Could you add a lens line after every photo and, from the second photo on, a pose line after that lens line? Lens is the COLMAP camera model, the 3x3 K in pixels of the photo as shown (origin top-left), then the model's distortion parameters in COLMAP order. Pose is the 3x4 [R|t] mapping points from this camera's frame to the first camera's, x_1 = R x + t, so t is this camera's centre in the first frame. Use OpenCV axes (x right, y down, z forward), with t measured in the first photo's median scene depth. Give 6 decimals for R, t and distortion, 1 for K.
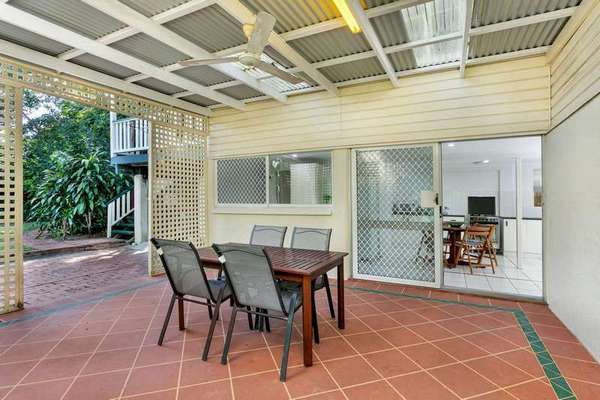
lens RADIAL K [[300.7, 0, 302.0], [0, 300.7, 201.2], [0, 0, 1]] dist [0.002143, 0.000375]
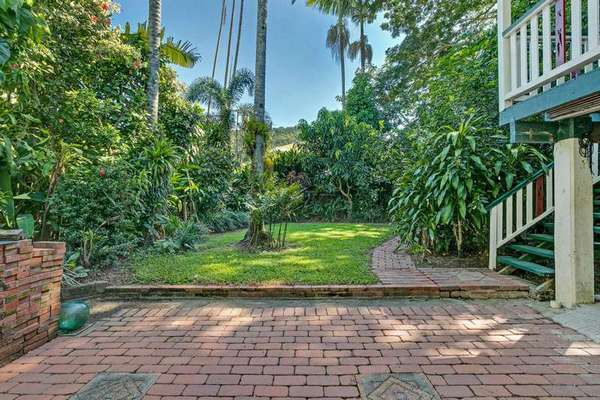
lens RADIAL K [[298.9, 0, 300.3], [0, 298.9, 201.0], [0, 0, 1]] dist [-0.003032, 0.000844]
pose [[0.443495, -0.000415, -0.896277, -0.324172], [0.002660, 0.999996, 0.000854, -0.003970], [0.896273, -0.002763, 0.443494, 0.467994]]
